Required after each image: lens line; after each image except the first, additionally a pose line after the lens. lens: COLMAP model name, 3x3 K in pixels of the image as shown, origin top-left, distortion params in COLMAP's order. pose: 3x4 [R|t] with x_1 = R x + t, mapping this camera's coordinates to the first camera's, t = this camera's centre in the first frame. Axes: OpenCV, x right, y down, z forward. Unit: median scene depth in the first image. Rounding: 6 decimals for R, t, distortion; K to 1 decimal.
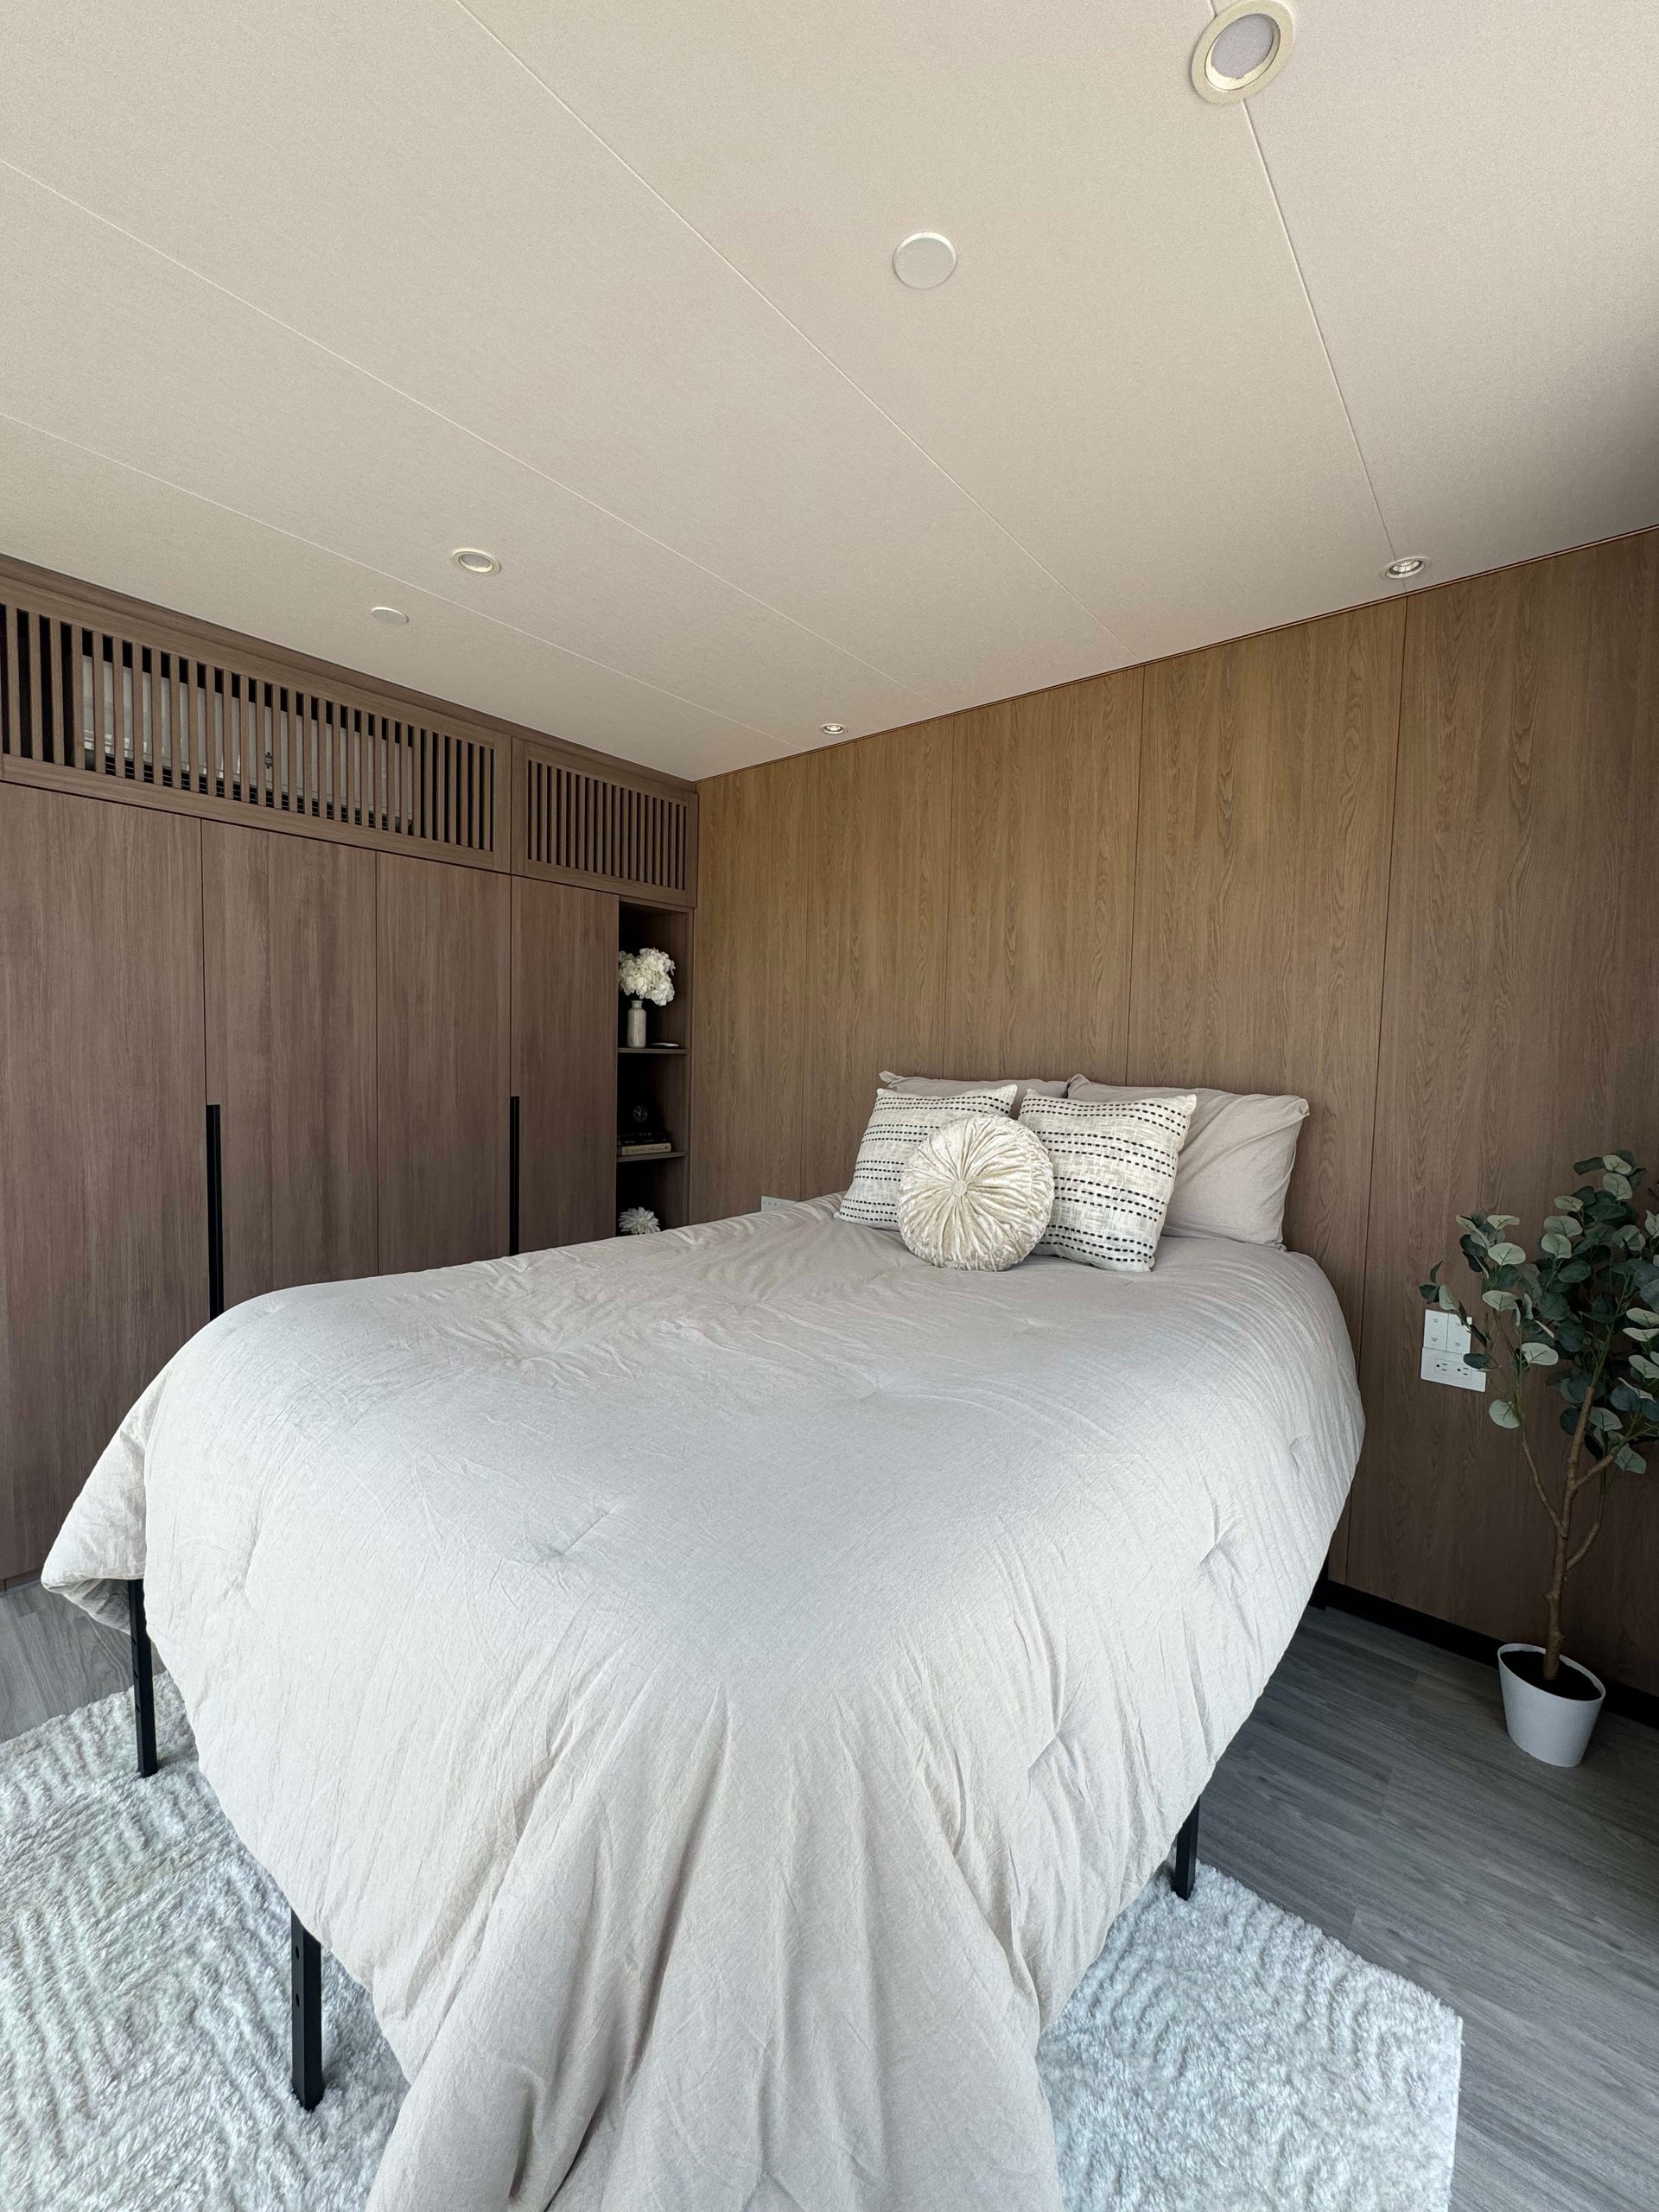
lens RADIAL K [[884.8, 0, 834.0], [0, 884.8, 1106.5], [0, 0, 1]] dist [-0.009566, -0.000095]
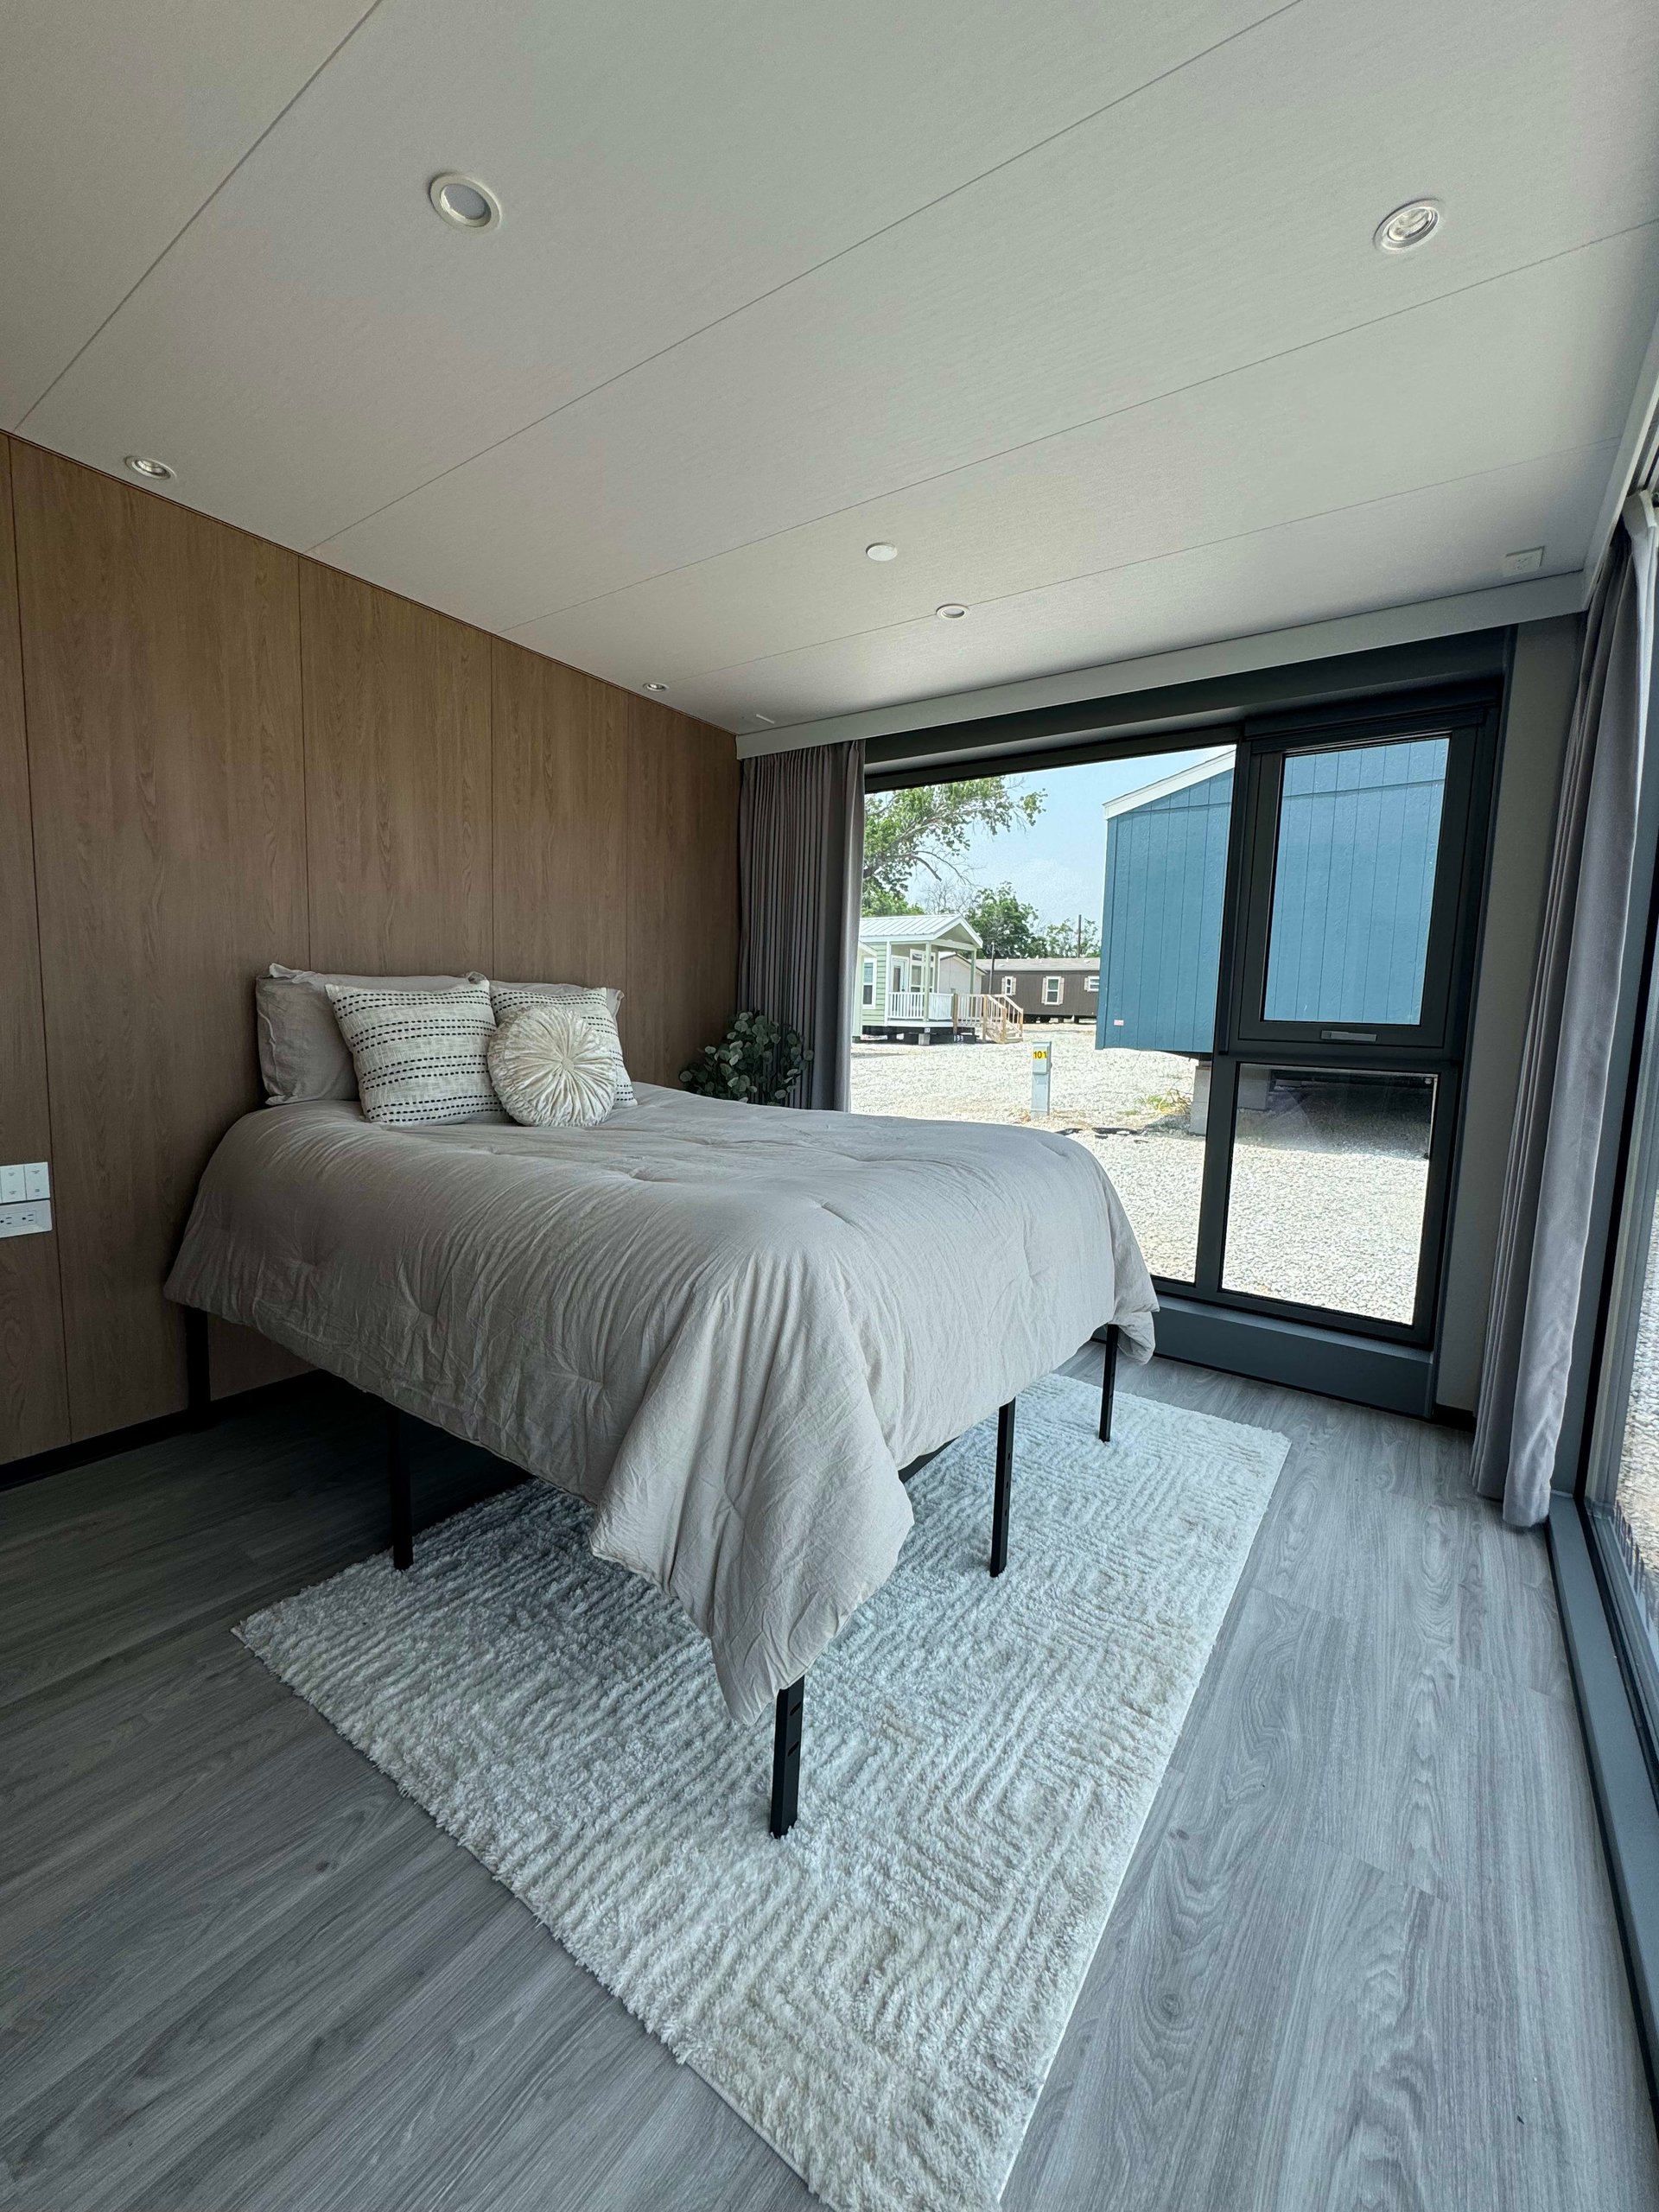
lens RADIAL K [[884.8, 0, 826.1], [0, 884.8, 1107.7], [0, 0, 1]] dist [-0.009566, -0.000095]
pose [[-0.075659, -0.134128, 0.988072, -0.936591], [0.020620, 0.990489, 0.136035, -0.008088], [-0.996920, 0.030666, -0.072174, 0.617548]]
